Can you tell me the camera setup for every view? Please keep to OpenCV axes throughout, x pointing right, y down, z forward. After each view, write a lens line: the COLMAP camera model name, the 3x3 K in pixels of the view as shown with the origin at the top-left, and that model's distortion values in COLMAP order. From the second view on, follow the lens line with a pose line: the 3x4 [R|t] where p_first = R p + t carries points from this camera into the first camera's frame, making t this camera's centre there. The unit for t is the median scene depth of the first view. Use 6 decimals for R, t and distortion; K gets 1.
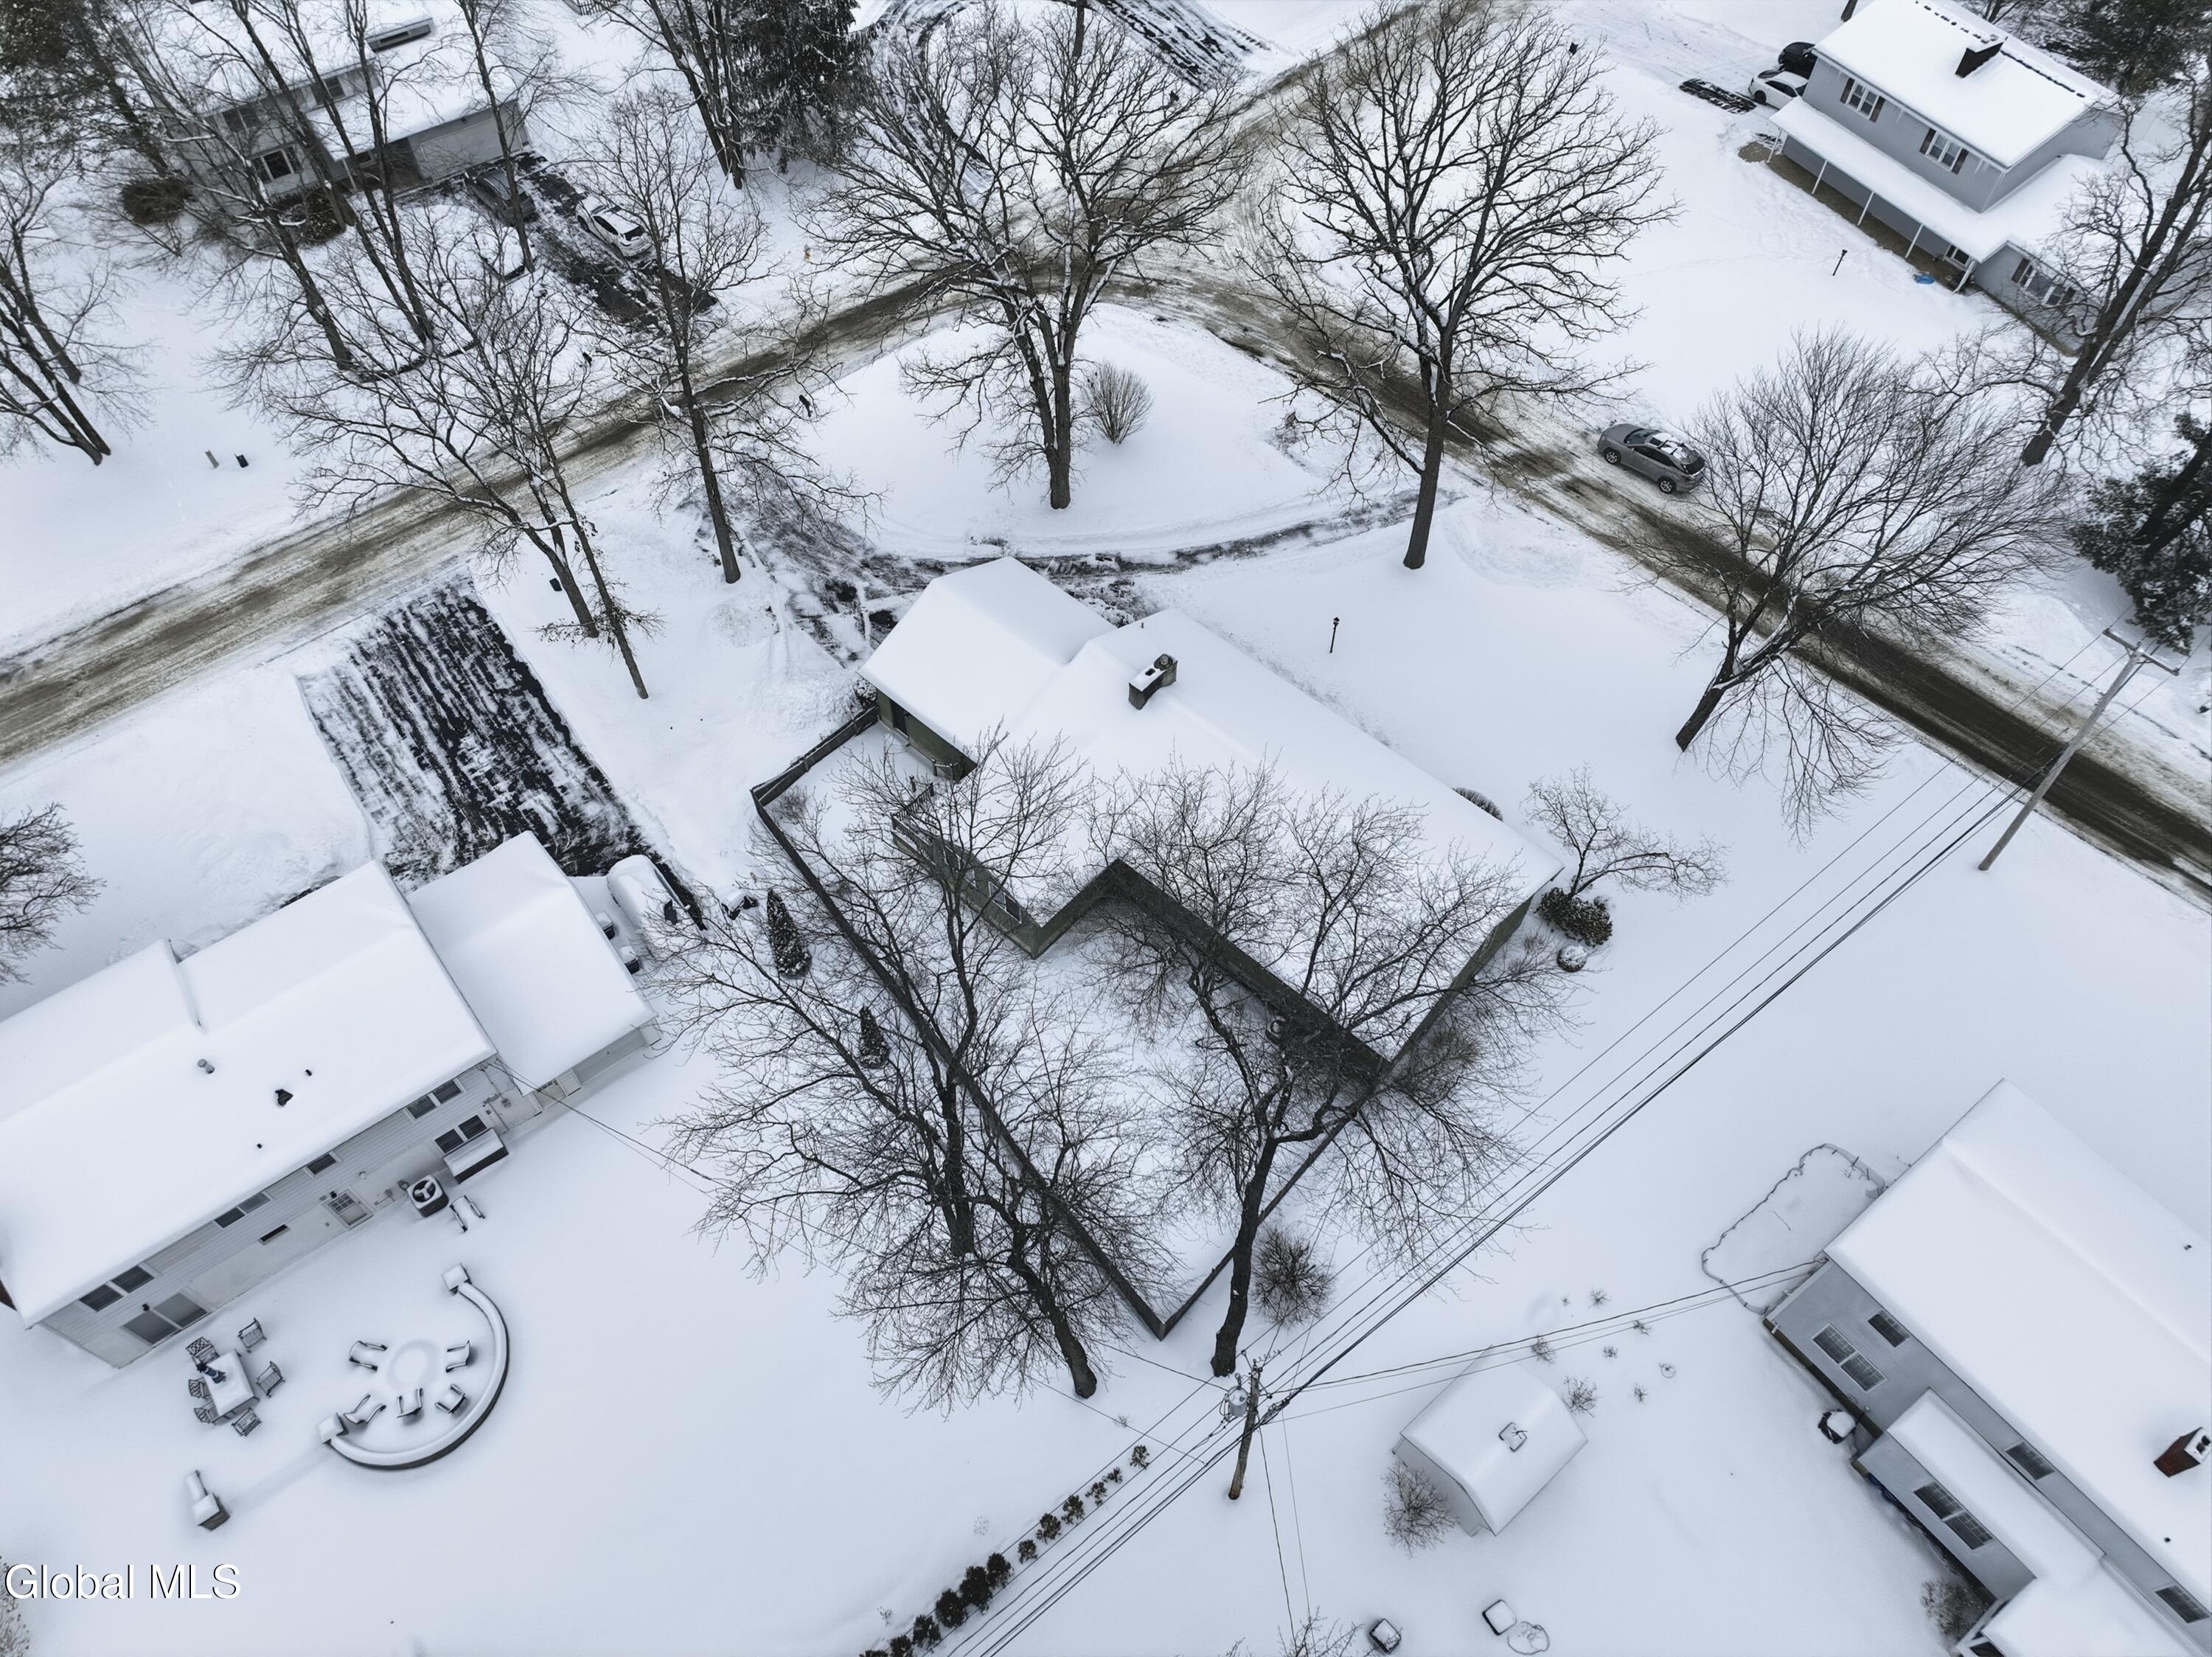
lens RADIAL K [[1566.4, 0, 1106.0], [0, 1566.4, 828.5], [0, 0, 1]] dist [-0.001814, 0.014021]
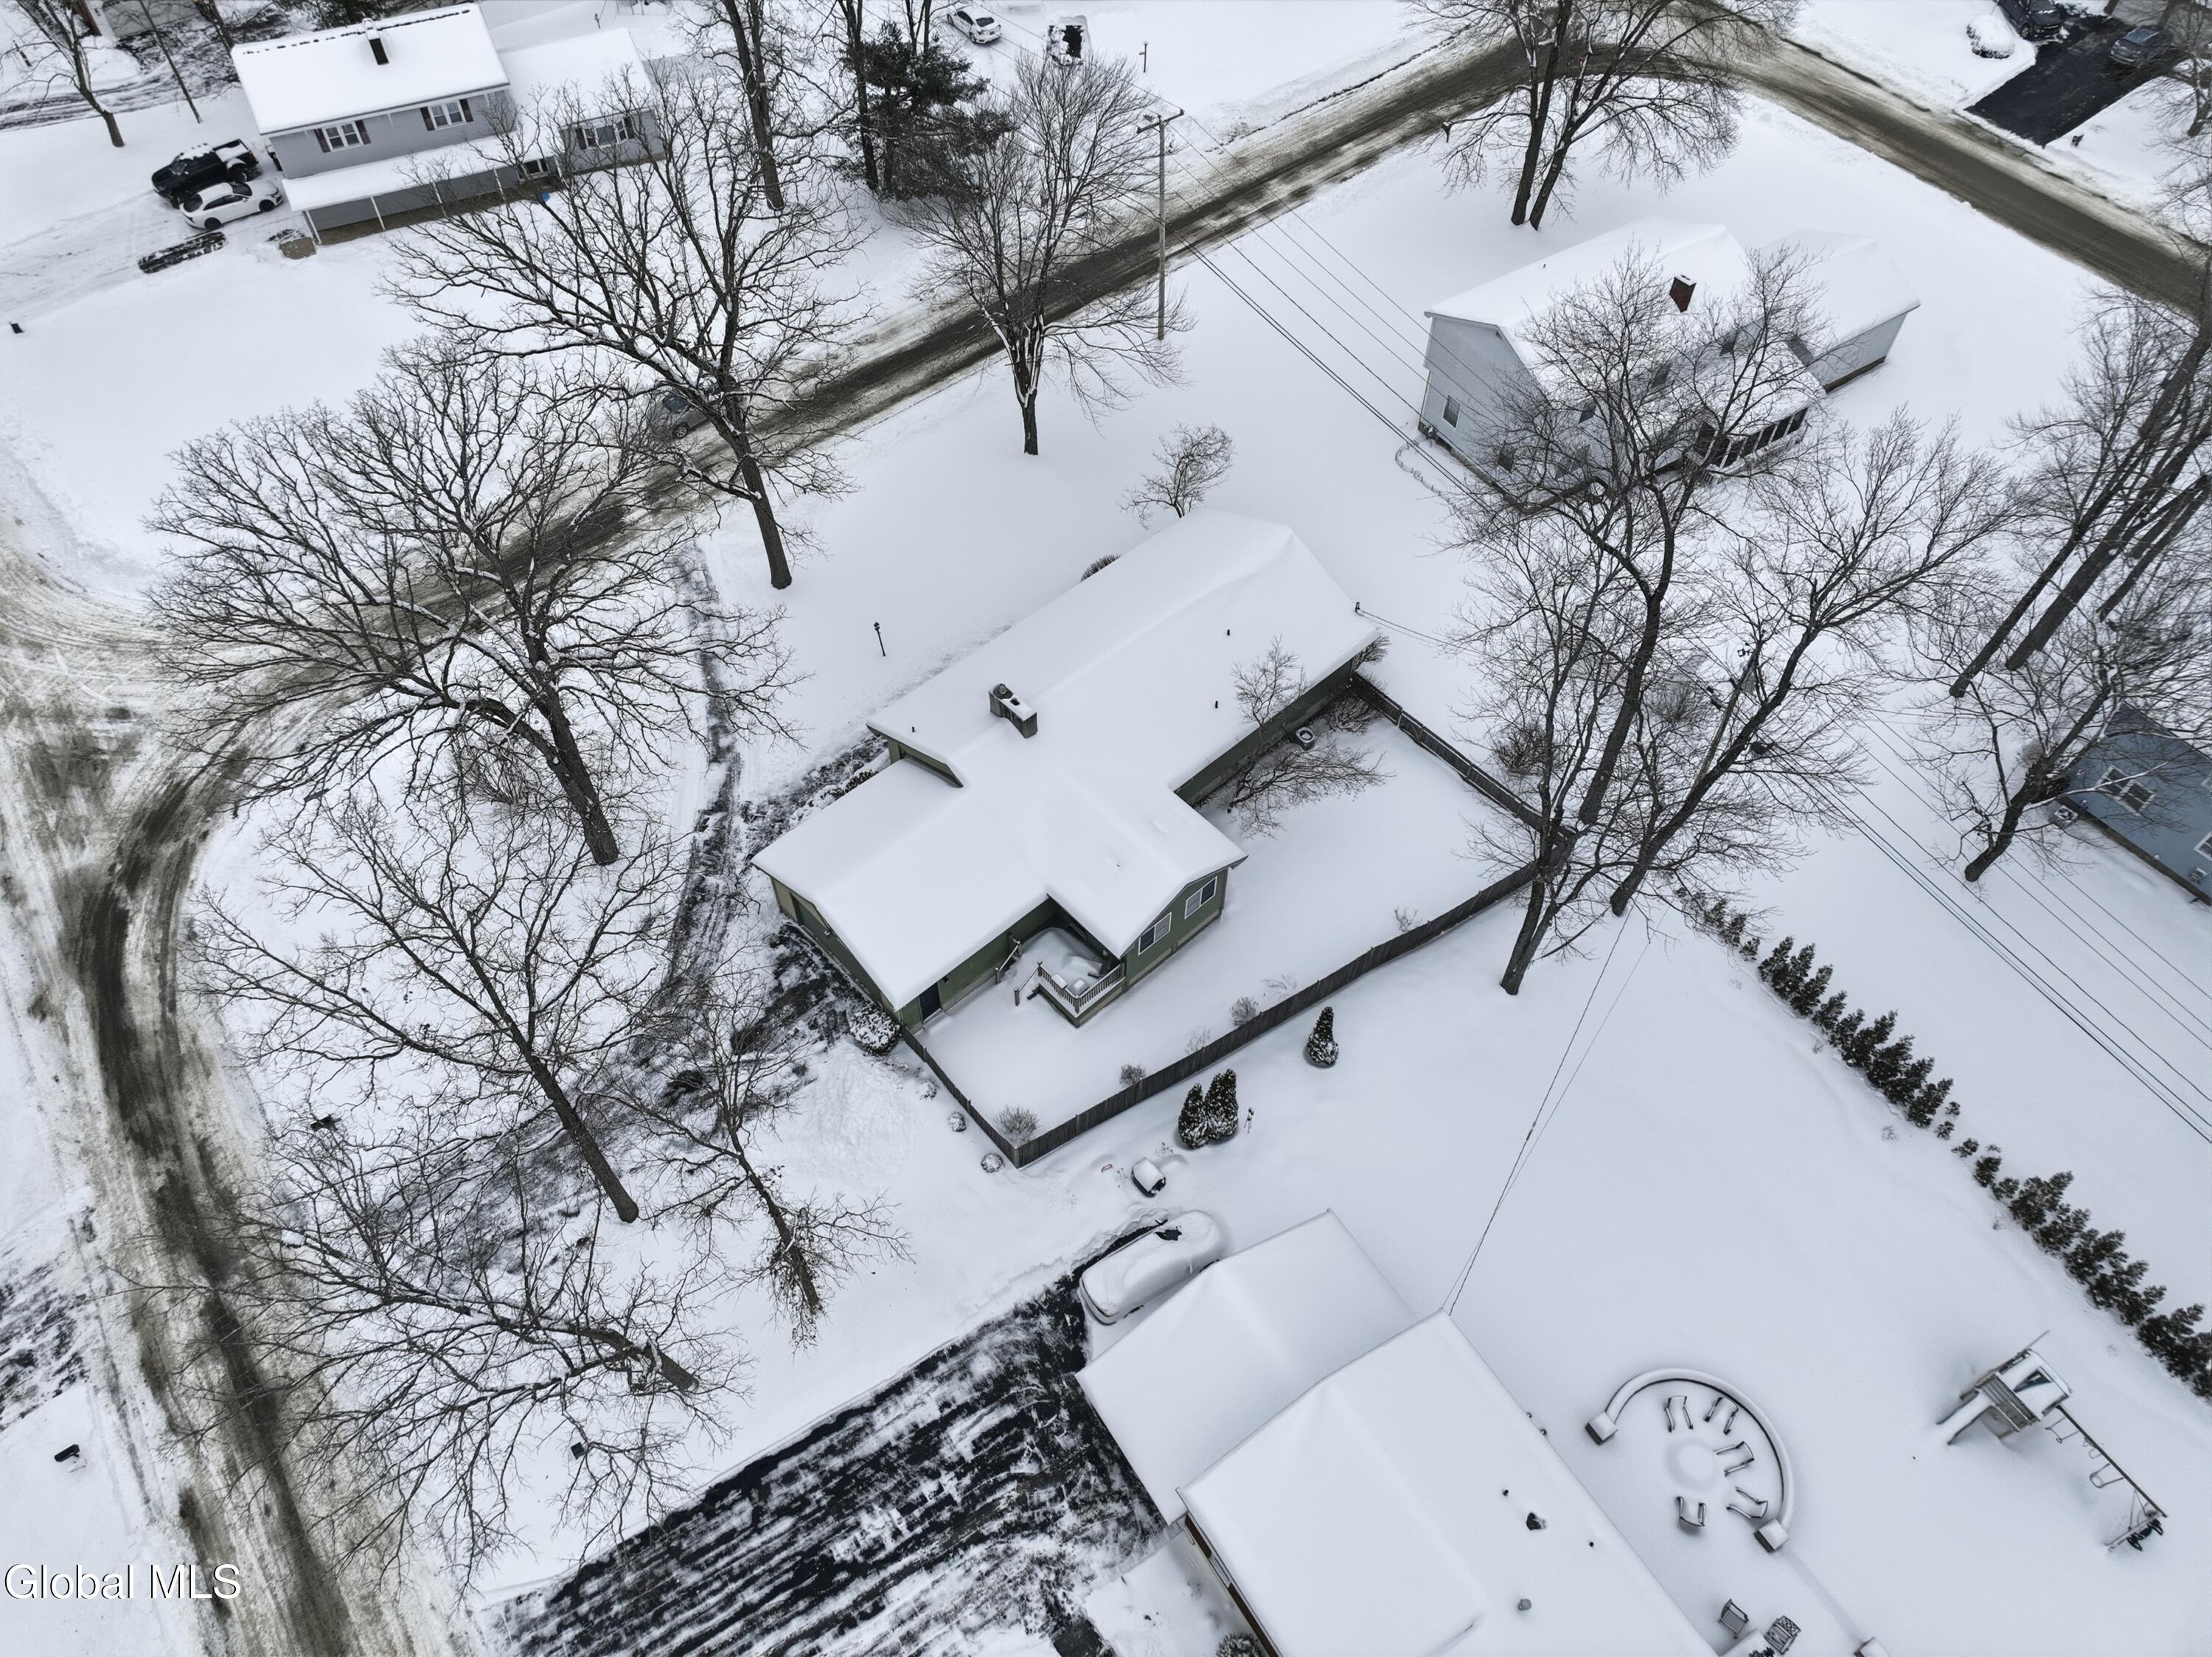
lens RADIAL K [[1562.1, 0, 1109.3], [0, 1562.1, 769.6], [0, 0, 1]] dist [-0.002556, 0.000192]
pose [[0.089711, -0.786978, 0.610424, -0.548368], [0.807594, 0.416167, 0.417849, -0.405973], [-0.582876, 0.455489, 0.672893, 0.269995]]
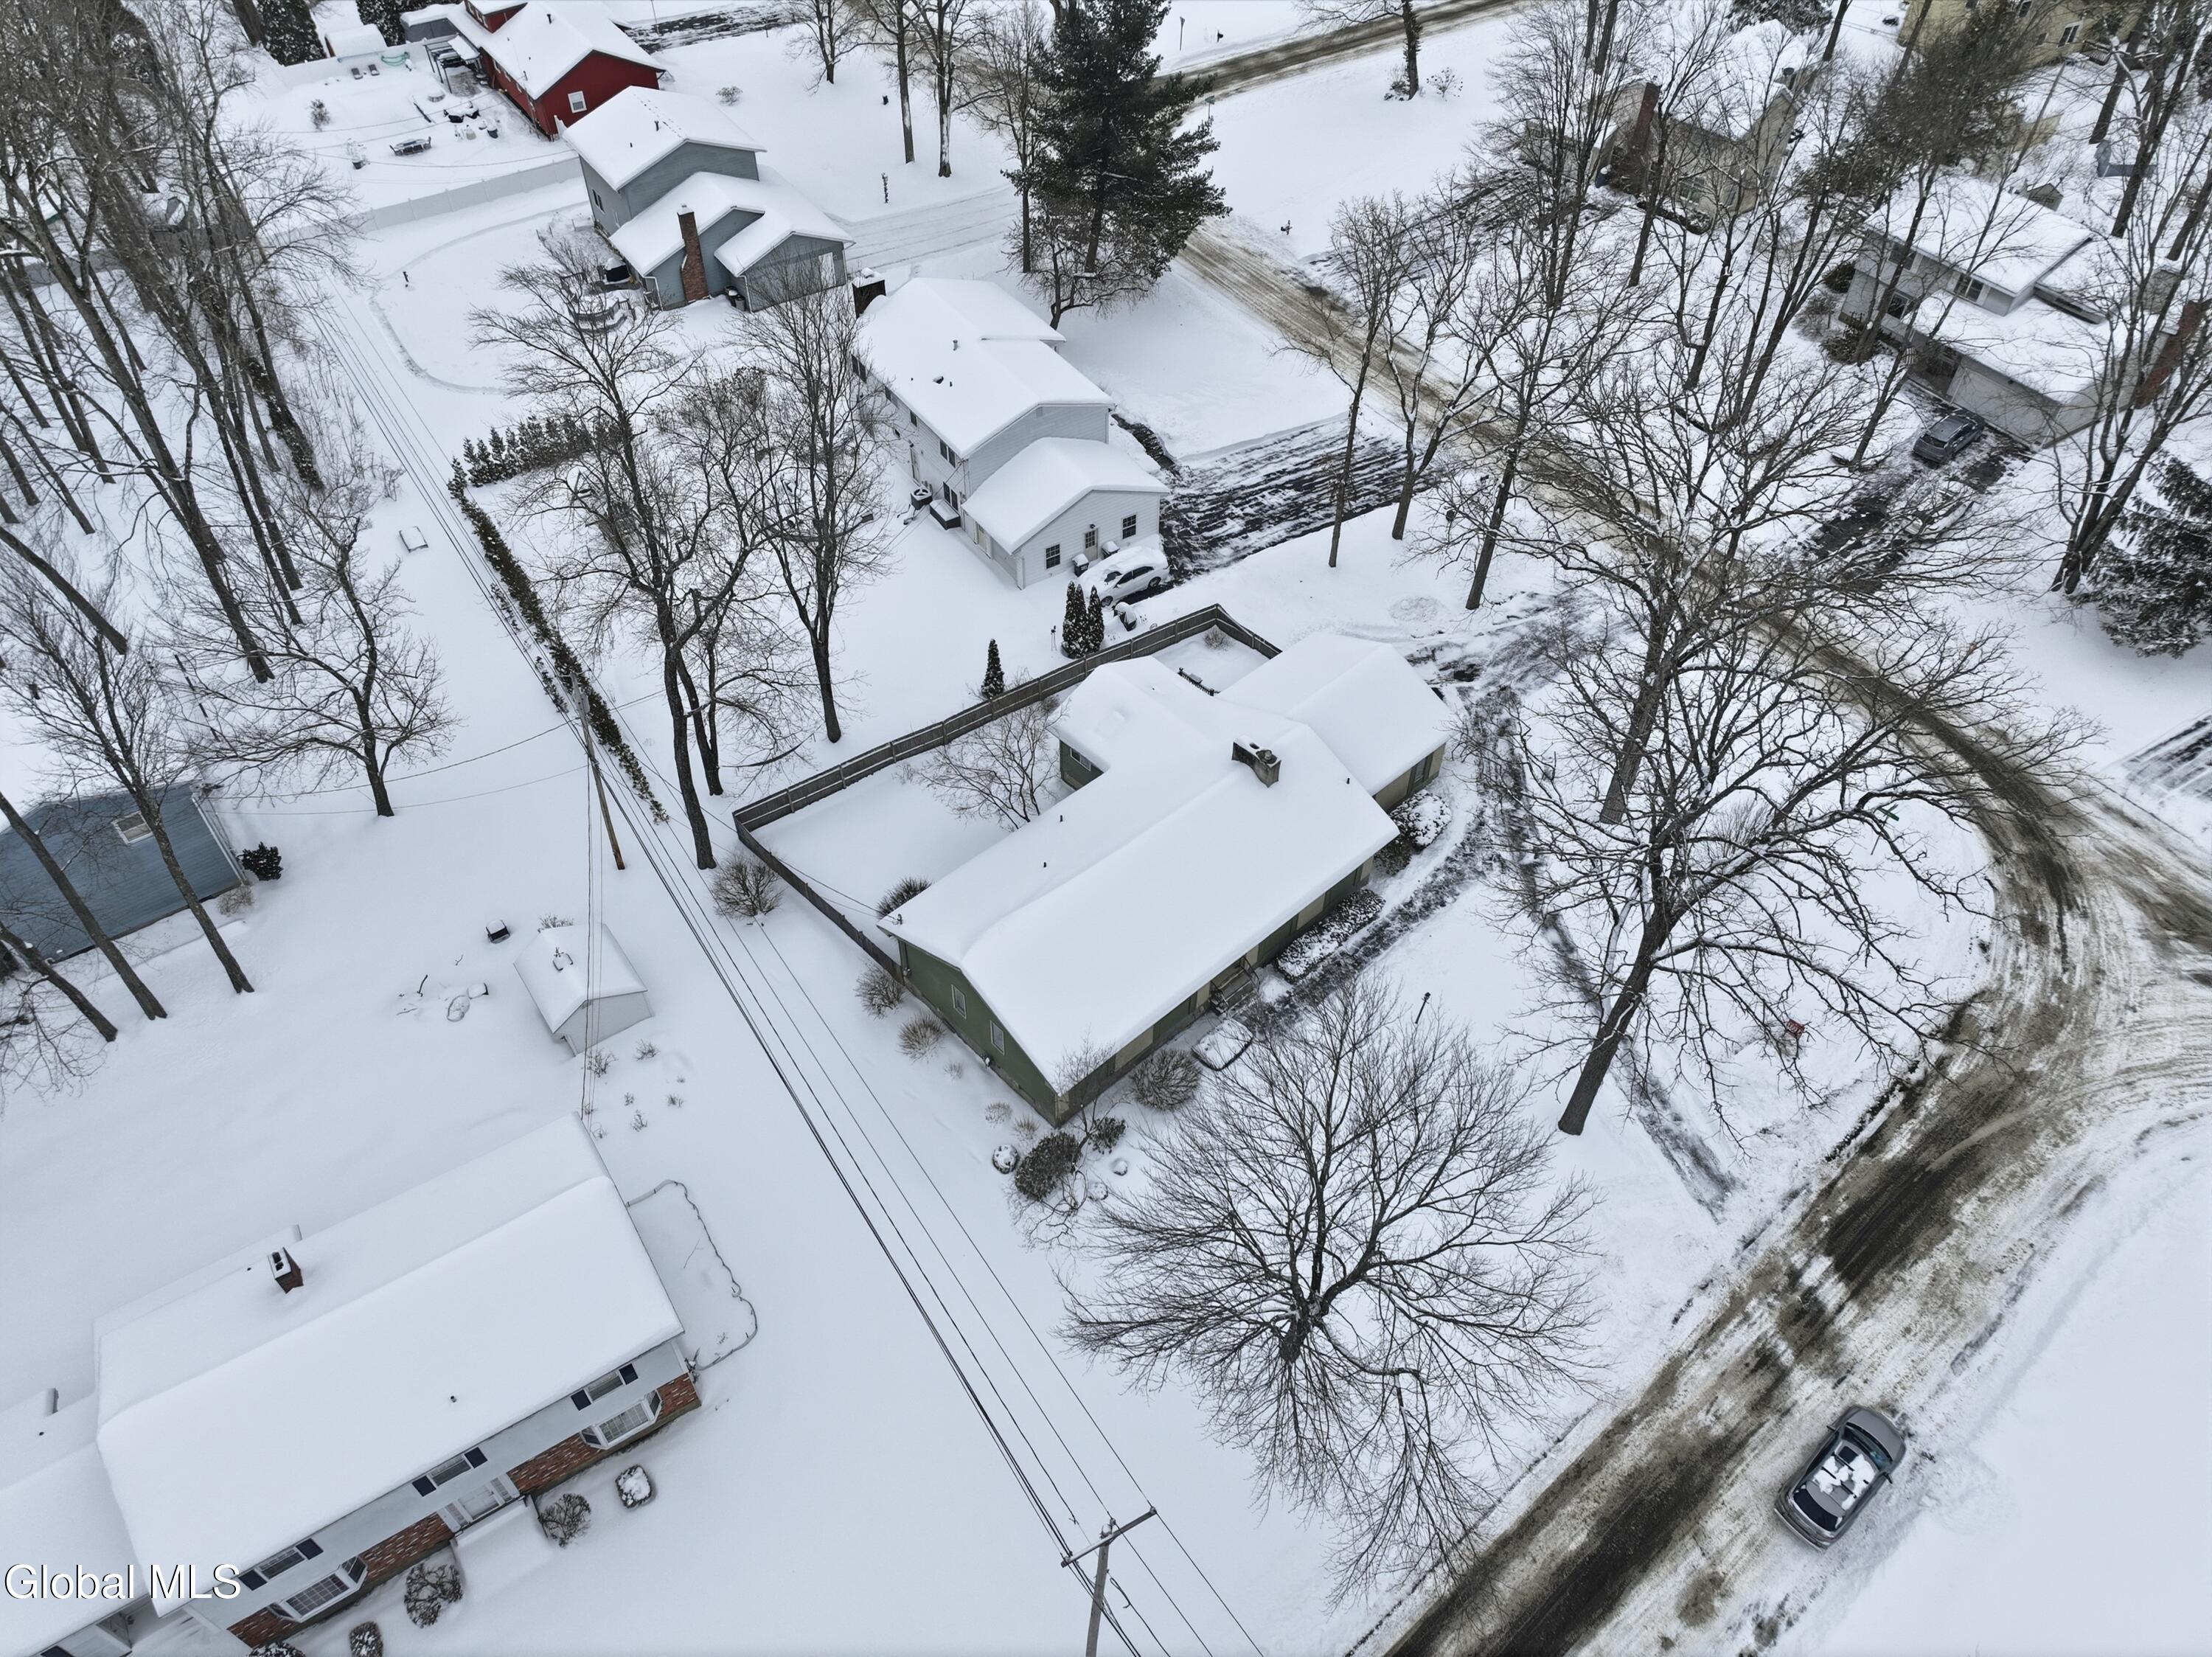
lens RADIAL K [[1566.4, 0, 1106.0], [0, 1566.4, 828.5], [0, 0, 1]] dist [-0.001814, 0.014021]
pose [[-0.088132, 0.720298, -0.688043, 0.740043], [-0.810176, 0.350026, 0.470210, -0.456376], [0.579524, 0.598876, 0.552719, 0.329489]]
